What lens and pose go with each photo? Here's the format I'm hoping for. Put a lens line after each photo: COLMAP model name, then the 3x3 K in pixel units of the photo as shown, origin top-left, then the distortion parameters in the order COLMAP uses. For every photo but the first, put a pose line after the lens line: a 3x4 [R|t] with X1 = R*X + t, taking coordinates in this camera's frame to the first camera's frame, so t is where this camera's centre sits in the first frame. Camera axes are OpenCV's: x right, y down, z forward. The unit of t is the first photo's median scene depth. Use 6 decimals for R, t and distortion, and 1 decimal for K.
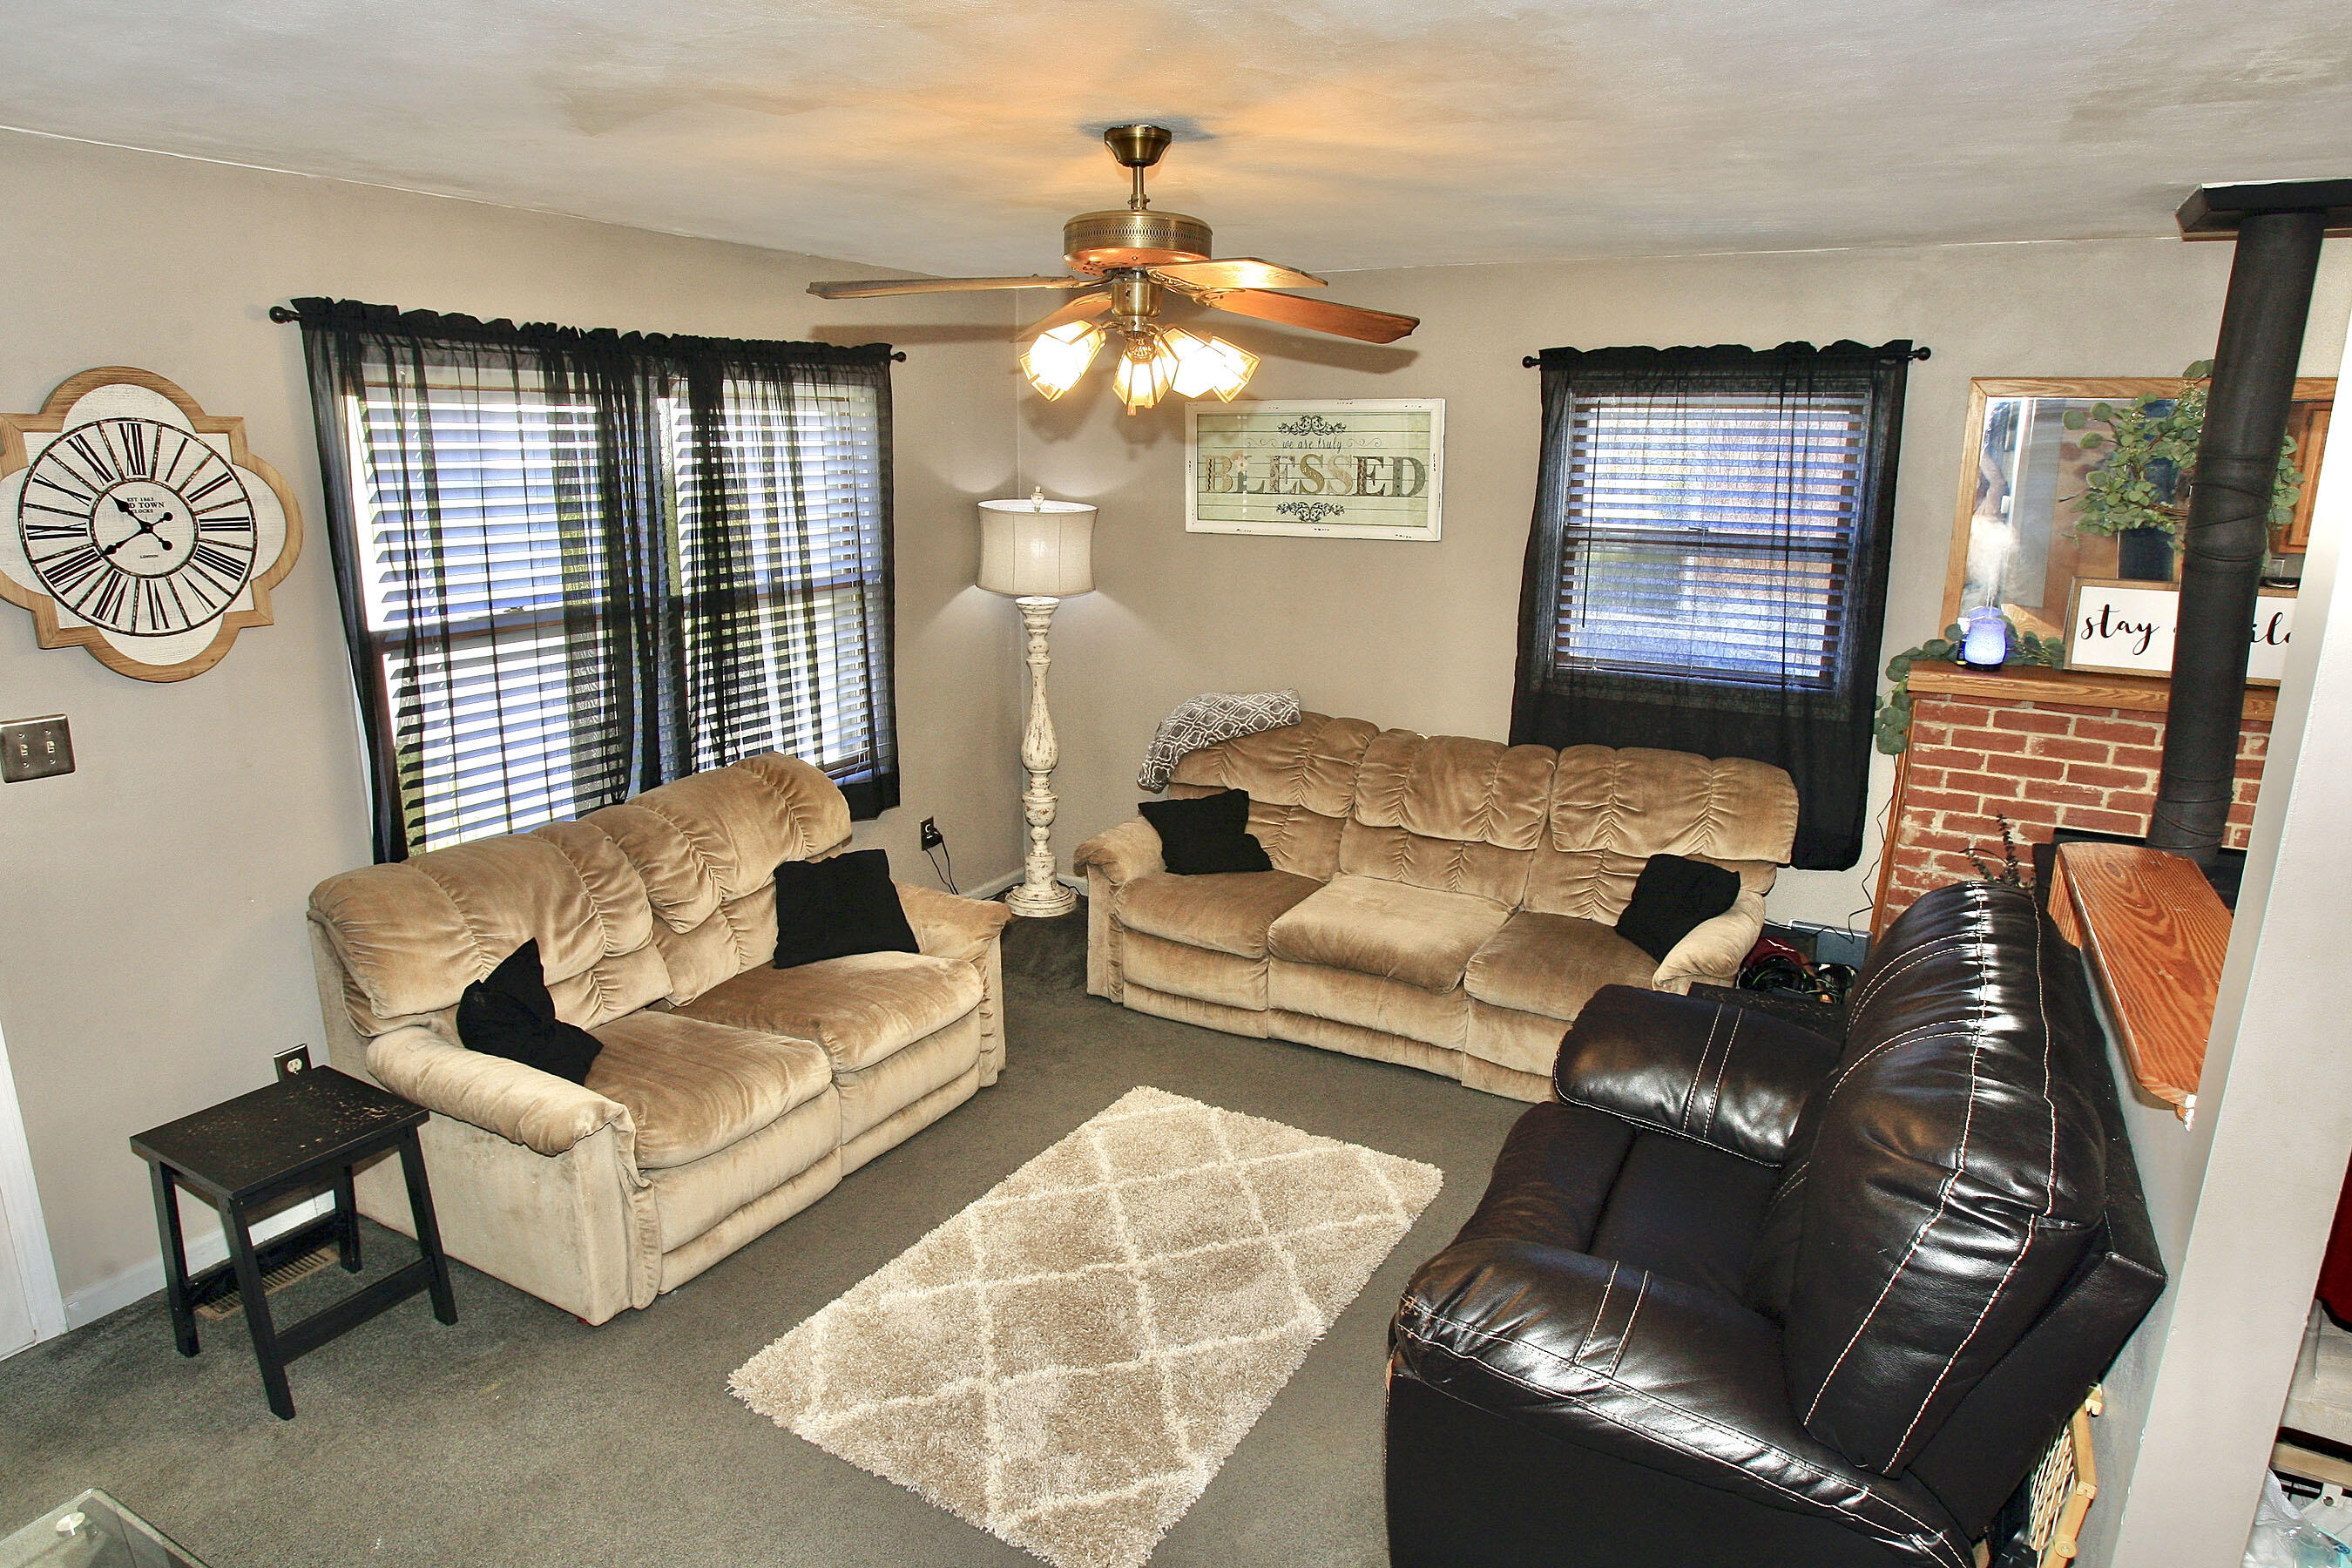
lens RADIAL K [[1392.6, 0, 1176.0], [0, 1392.6, 784.0], [0, 0, 1]] dist [-0.081989, 0.045141]
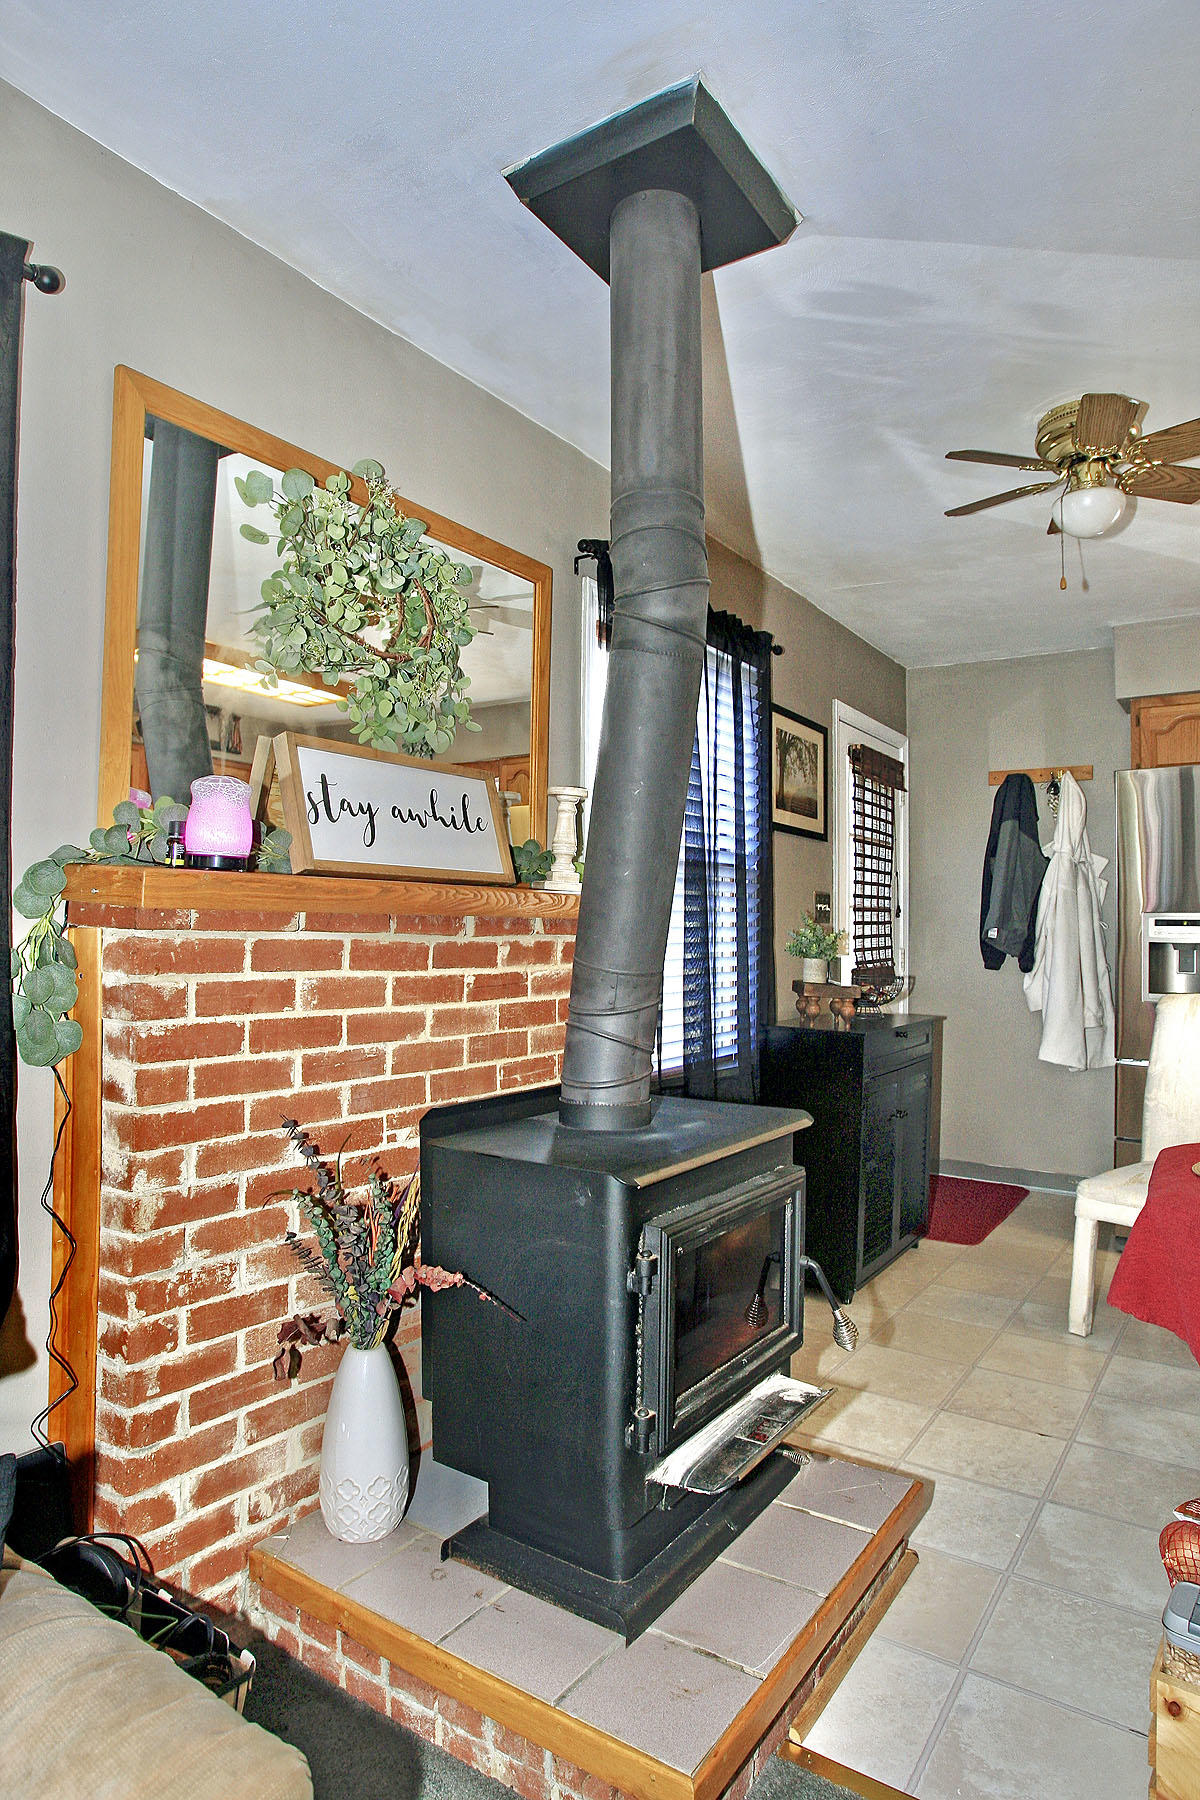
lens RADIAL K [[1056.9, 0, 600.0], [0, 1056.9, 900.0], [0, 0, 1]] dist [-0.088155, 0.048017]
pose [[0.094812, 0.020931, 0.995275, 0.170828], [0.233352, 0.971456, -0.042660, -0.017065], [-0.967759, 0.236294, 0.087221, 0.756375]]
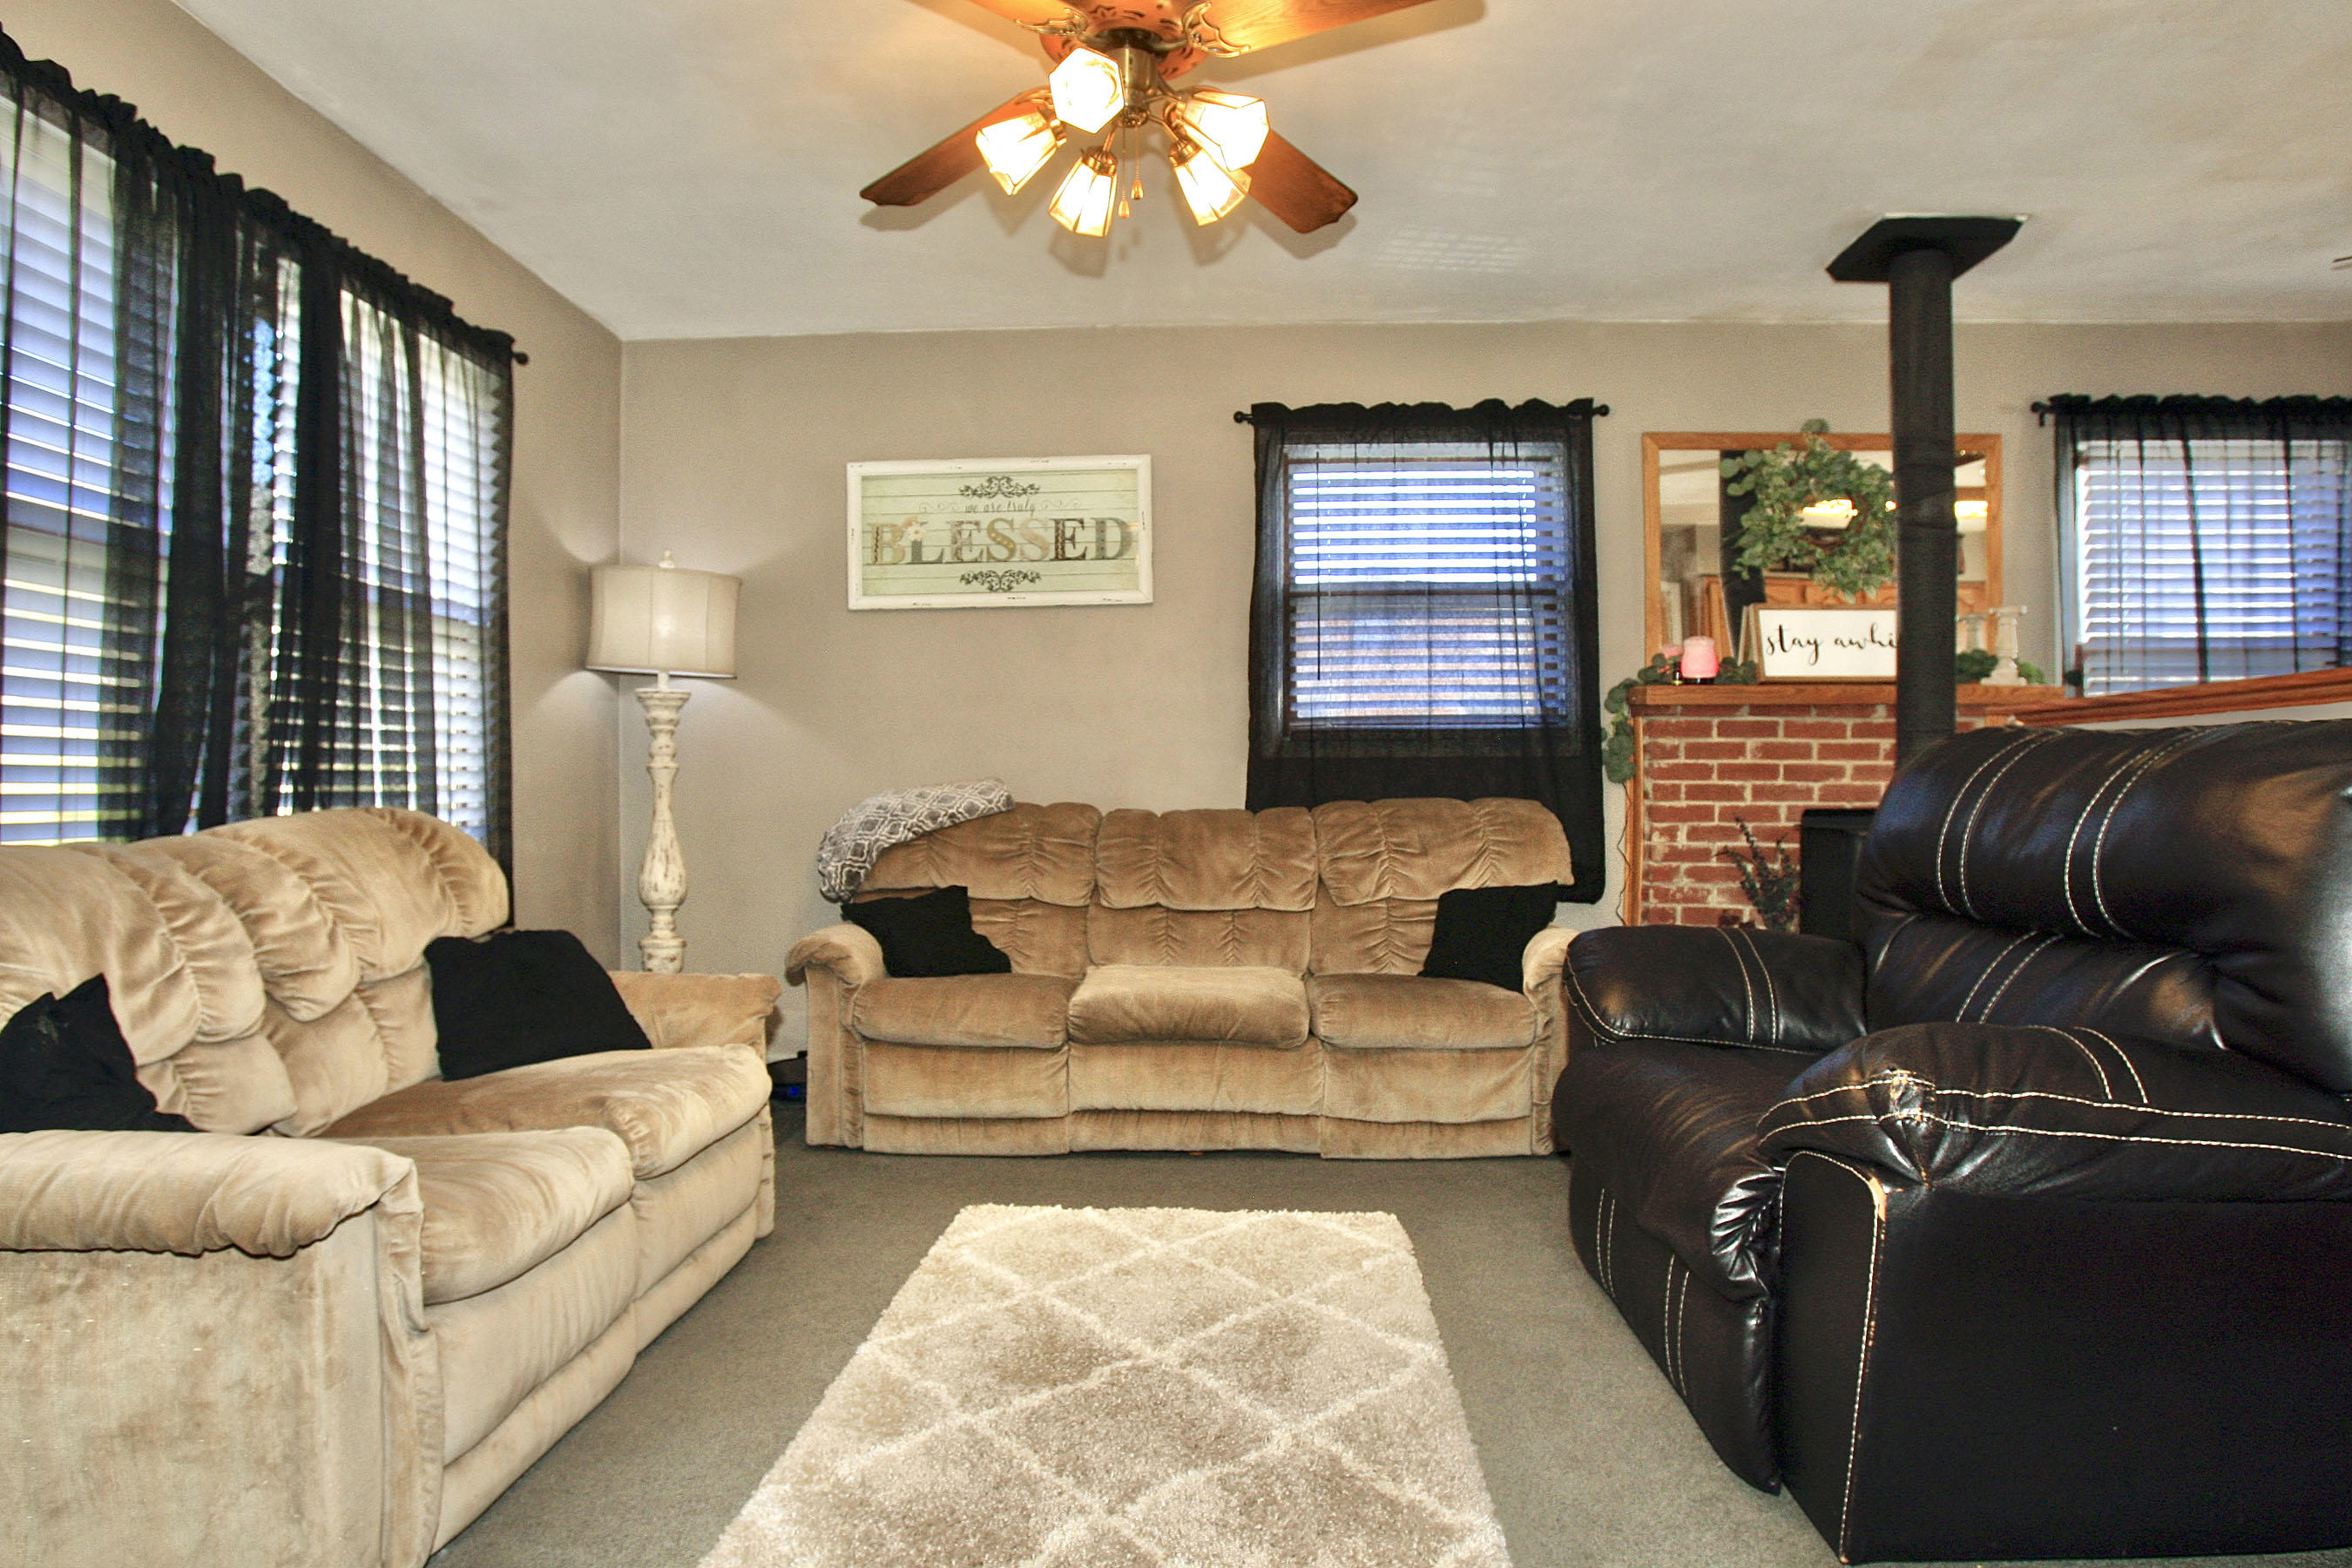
lens RADIAL K [[1402.3, 0, 1176.0], [0, 1402.3, 784.0], [0, 0, 1]] dist [-0.096038, 0.046259]
pose [[0.892954, -0.012017, 0.449988, -0.247083], [0.119380, 0.970171, -0.210989, 0.159331], [-0.434030, 0.242123, 0.867752, 0.233362]]
